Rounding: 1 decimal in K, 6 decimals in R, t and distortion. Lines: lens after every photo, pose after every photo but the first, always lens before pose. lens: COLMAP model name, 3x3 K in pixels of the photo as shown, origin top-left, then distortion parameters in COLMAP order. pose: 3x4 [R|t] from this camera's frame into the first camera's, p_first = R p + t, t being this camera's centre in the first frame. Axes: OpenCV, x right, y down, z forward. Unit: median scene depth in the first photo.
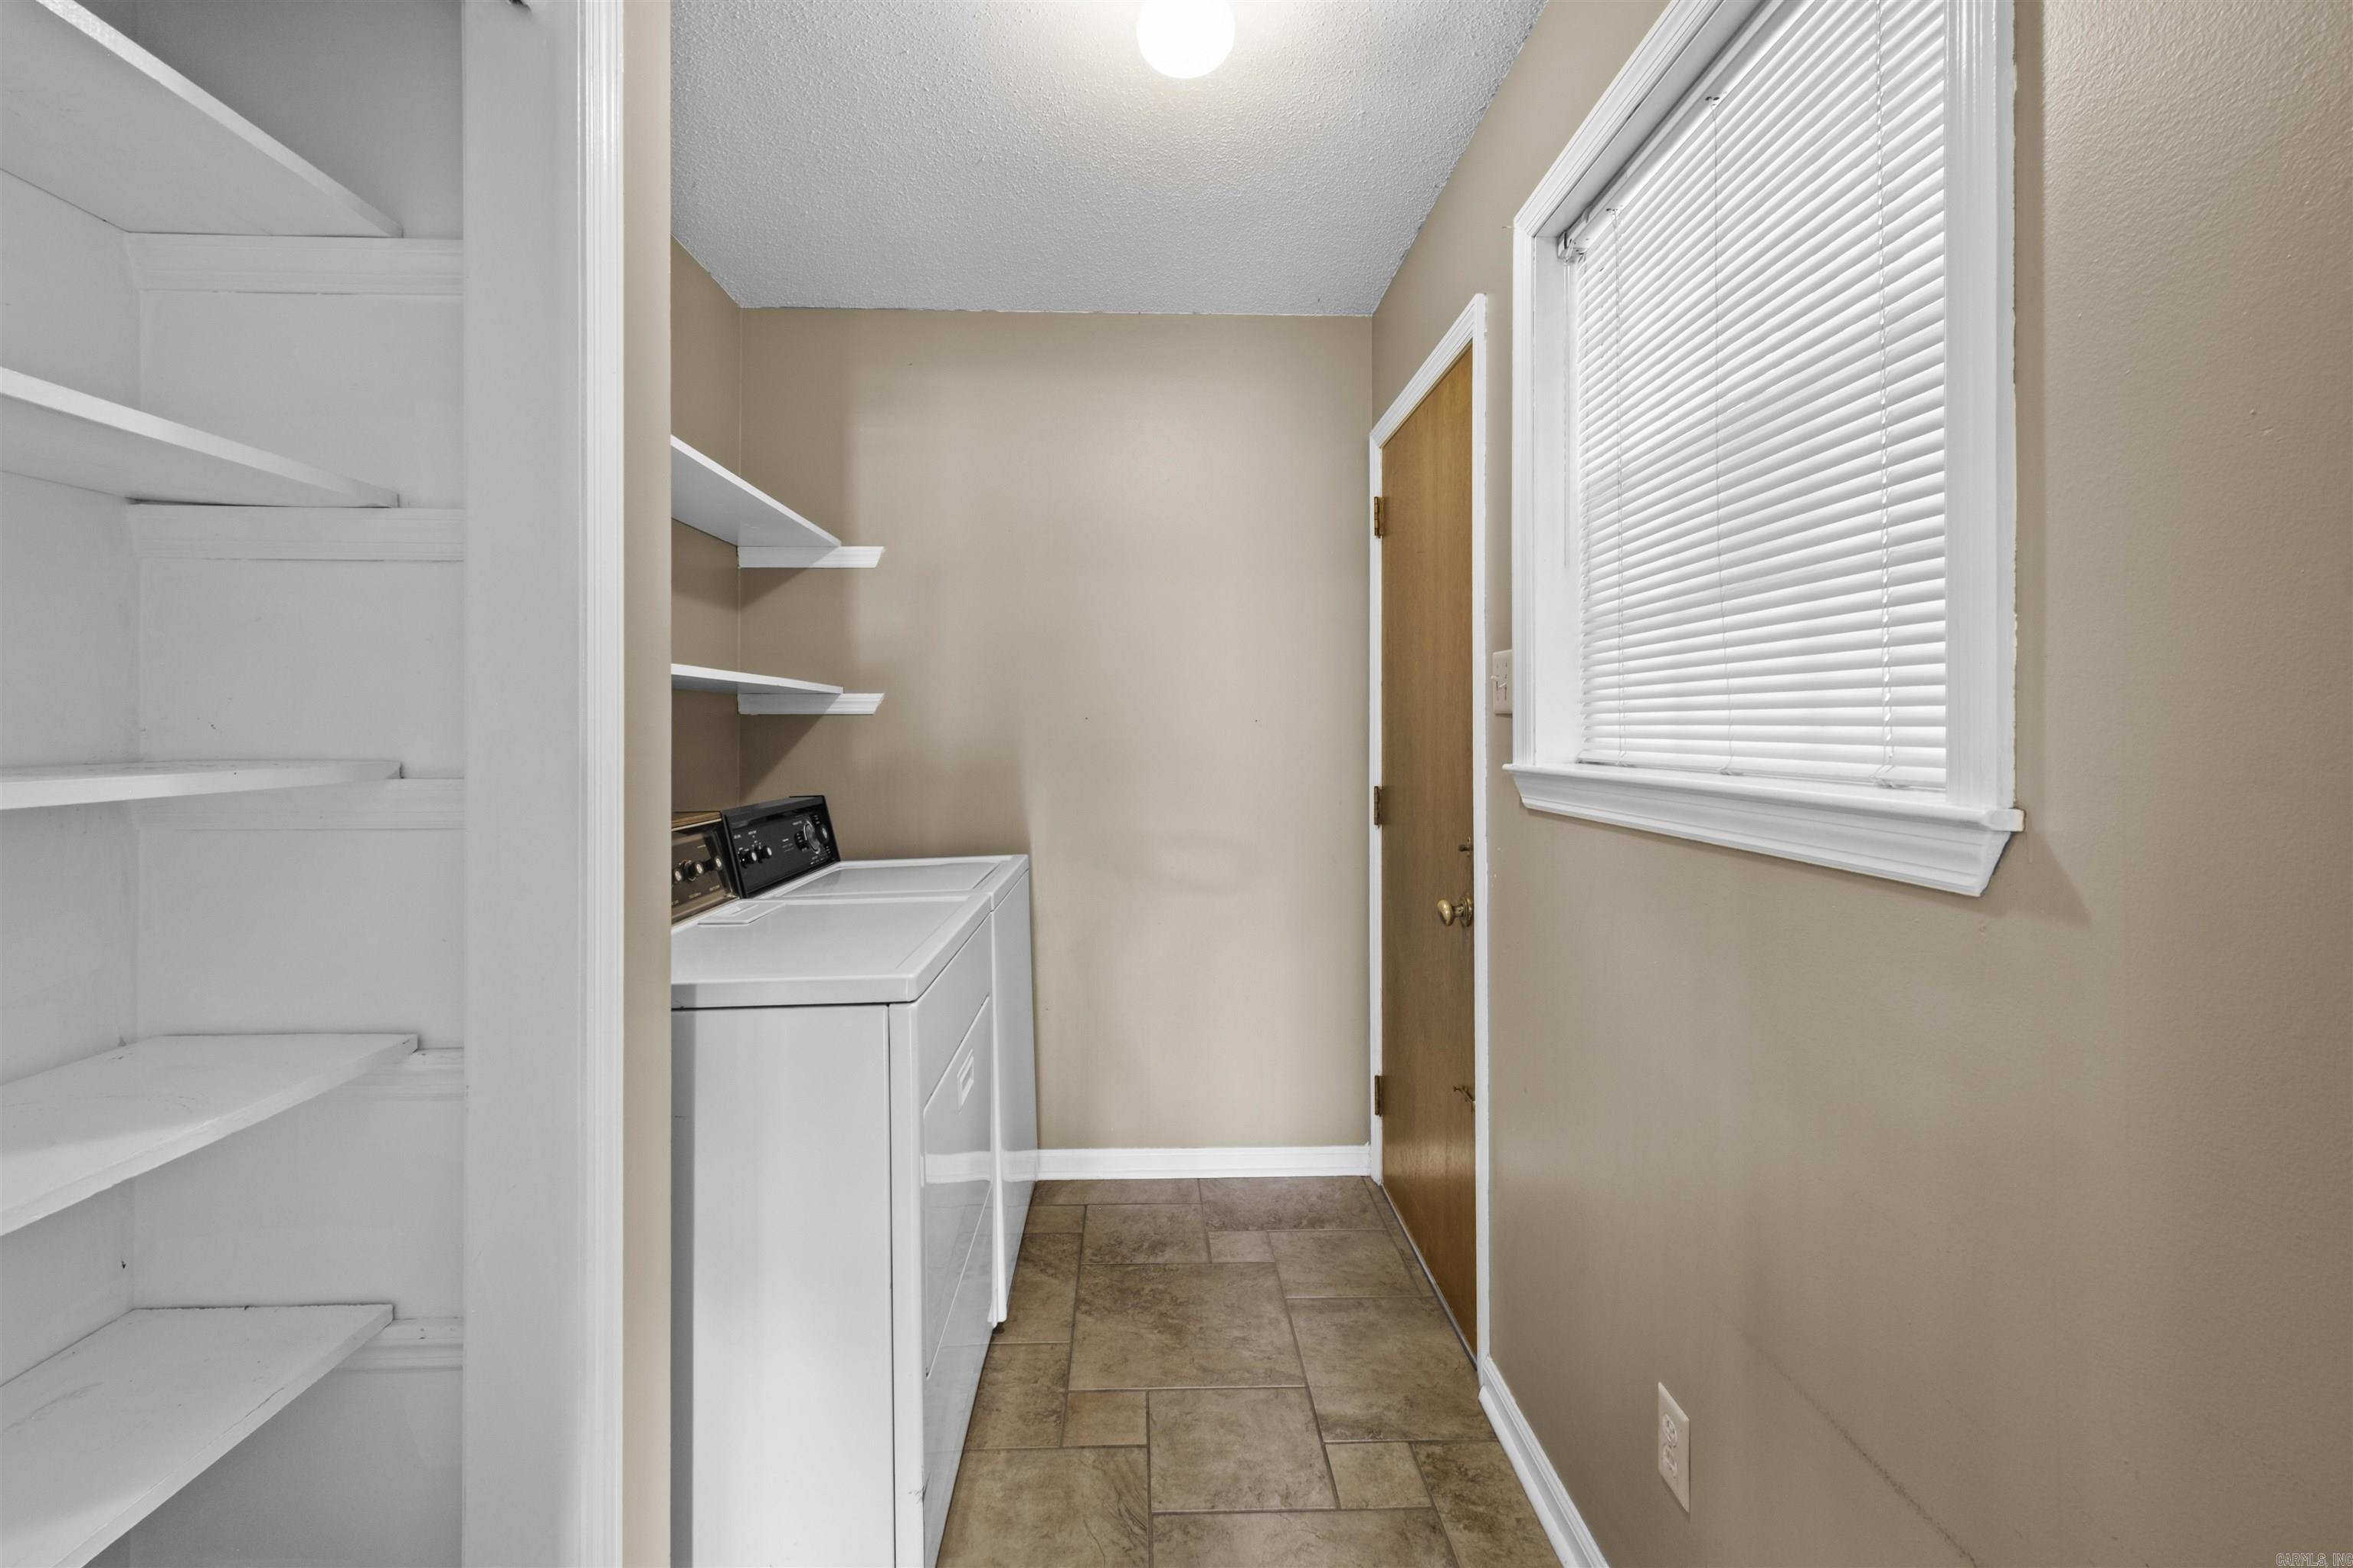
lens RADIAL K [[1021.6, 0, 1178.8], [0, 1021.6, 724.4], [0, 0, 1]] dist [0.008340, -0.000049]
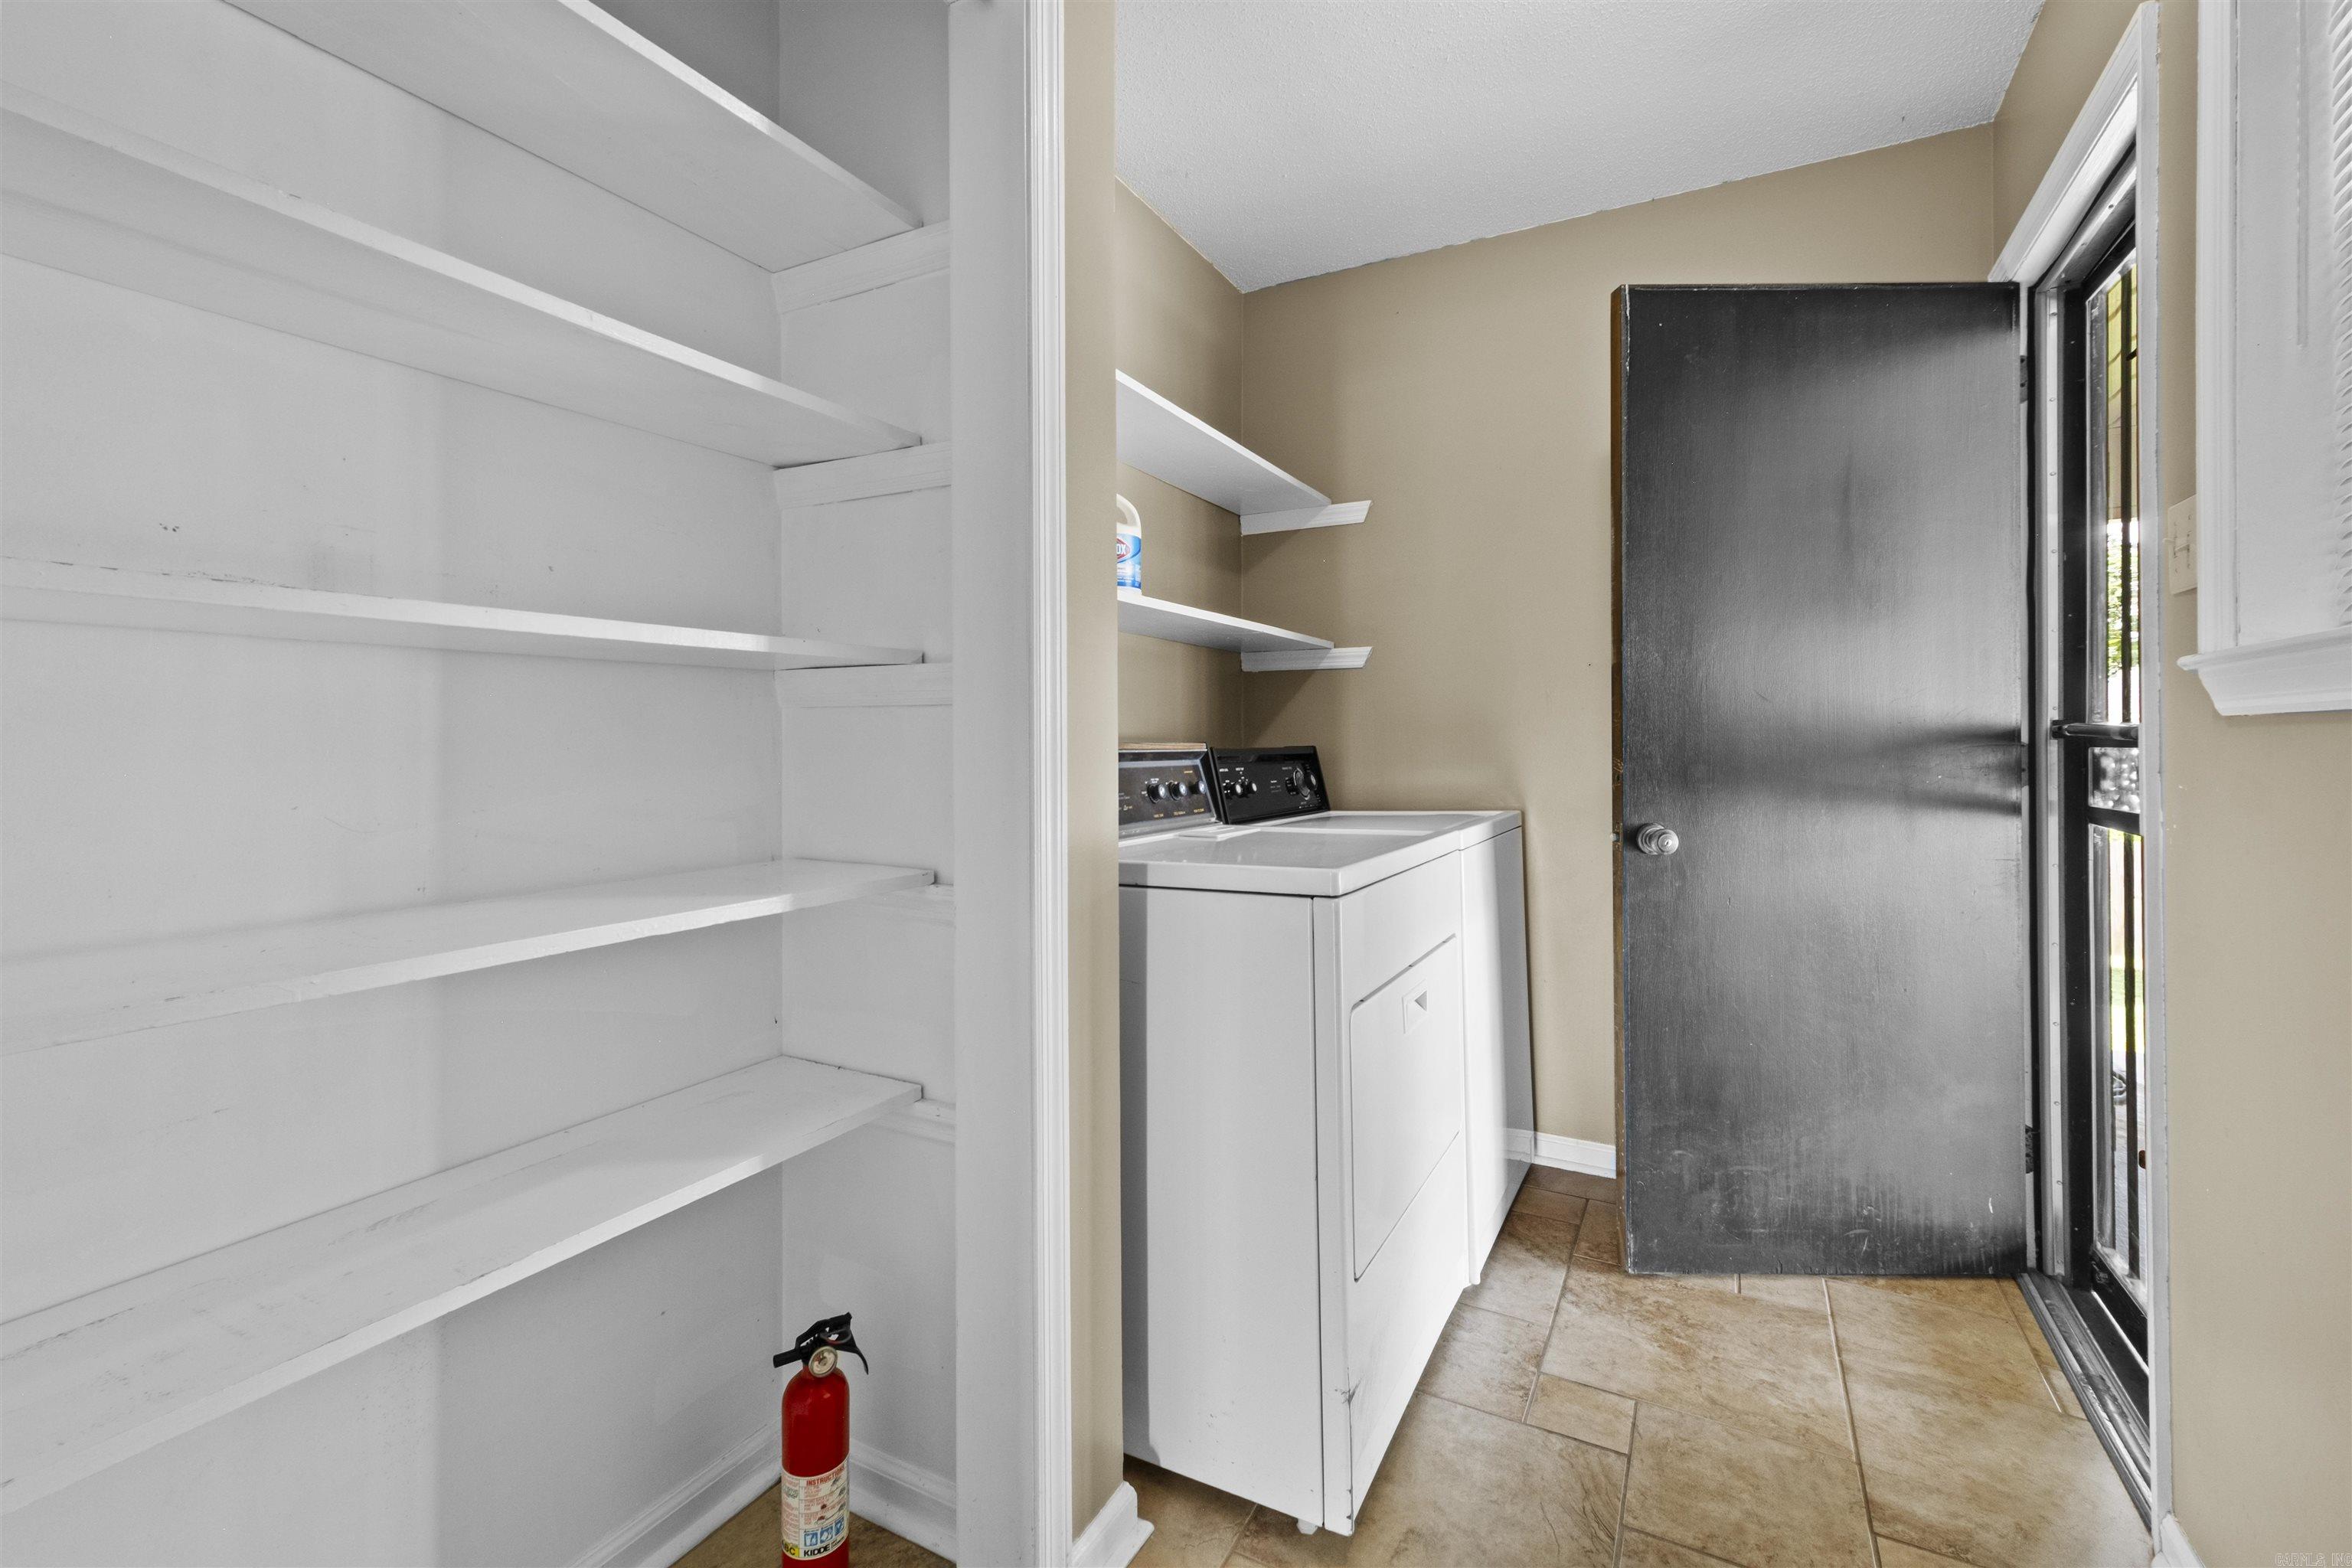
lens RADIAL K [[1025.4, 0, 1166.8], [0, 1025.4, 732.2], [0, 0, 1]] dist [0.004811, 0.000054]
pose [[0.861819, -0.004608, -0.507195, 0.066085], [0.006260, 0.999979, 0.001552, 0.070945], [0.507178, -0.004513, 0.861830, 0.042042]]
